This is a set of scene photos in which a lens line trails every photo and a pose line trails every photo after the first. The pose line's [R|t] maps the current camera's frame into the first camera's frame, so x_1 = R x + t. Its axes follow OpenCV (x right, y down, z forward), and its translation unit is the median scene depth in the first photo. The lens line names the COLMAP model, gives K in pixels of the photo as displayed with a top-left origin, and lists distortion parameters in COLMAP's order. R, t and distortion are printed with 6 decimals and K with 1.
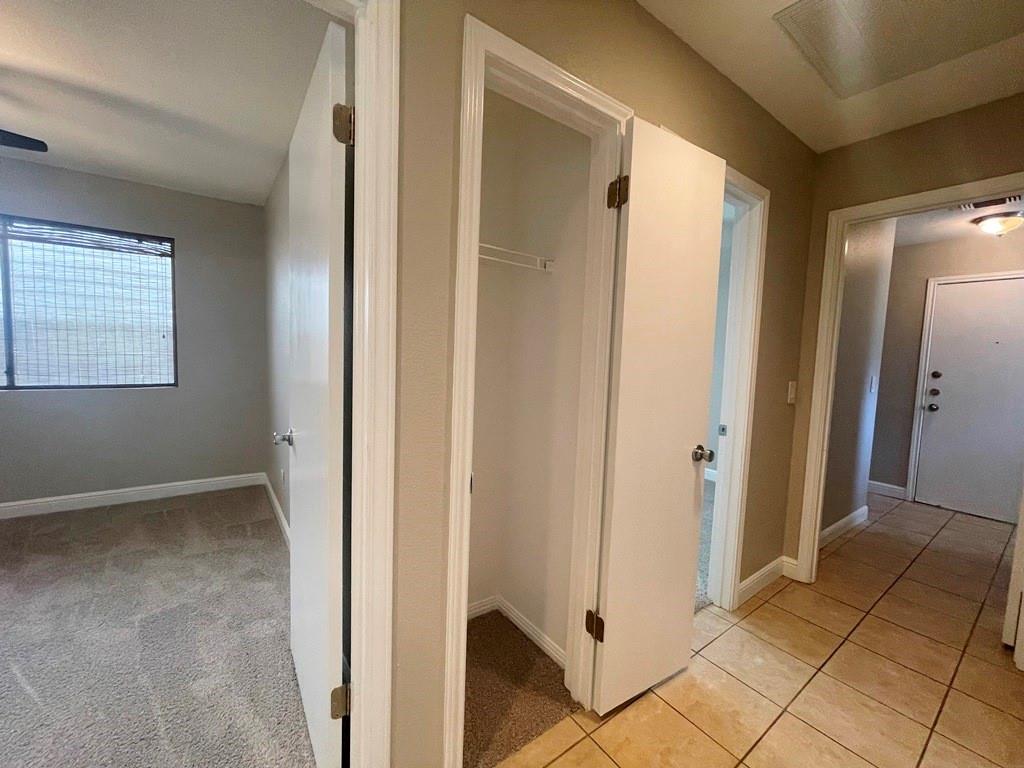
lens RADIAL K [[415.1, 0, 515.1], [0, 415.1, 381.4], [0, 0, 1]] dist [-0.002459, 0.000129]
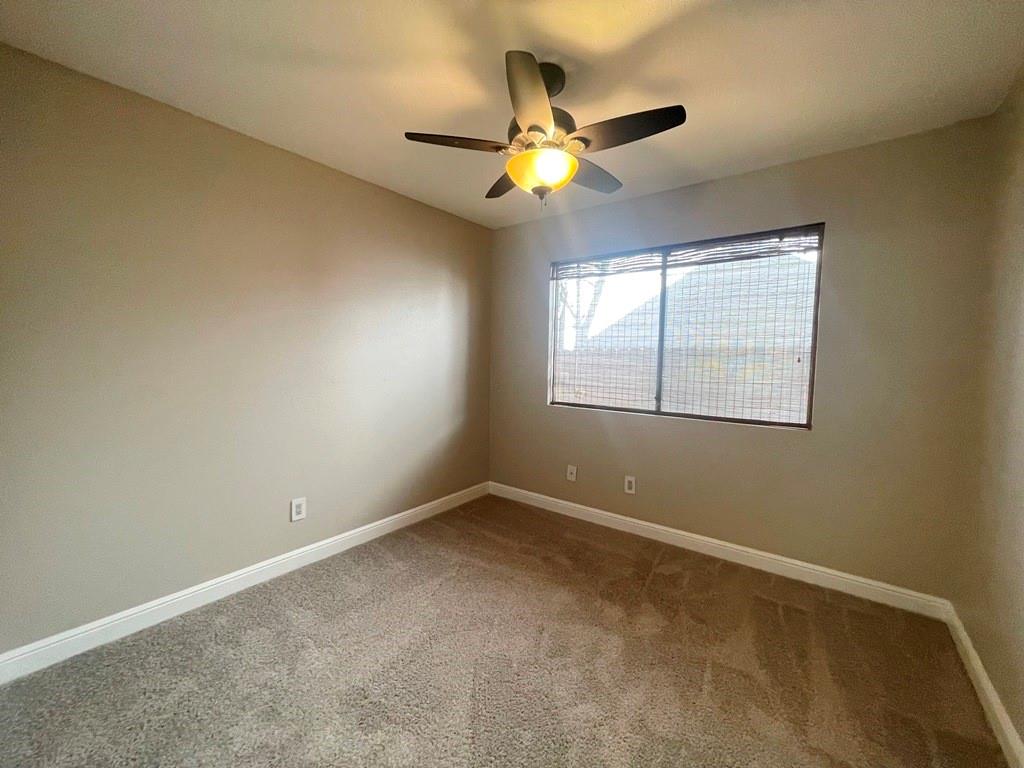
lens RADIAL K [[415.1, 0, 514.2], [0, 415.1, 383.0], [0, 0, 1]] dist [-0.002459, 0.000129]
pose [[0.284113, 0.031486, -0.958274, -0.305599], [-0.077922, 0.996913, 0.009653, -0.038807], [0.955619, 0.071928, 0.285689, 0.330671]]
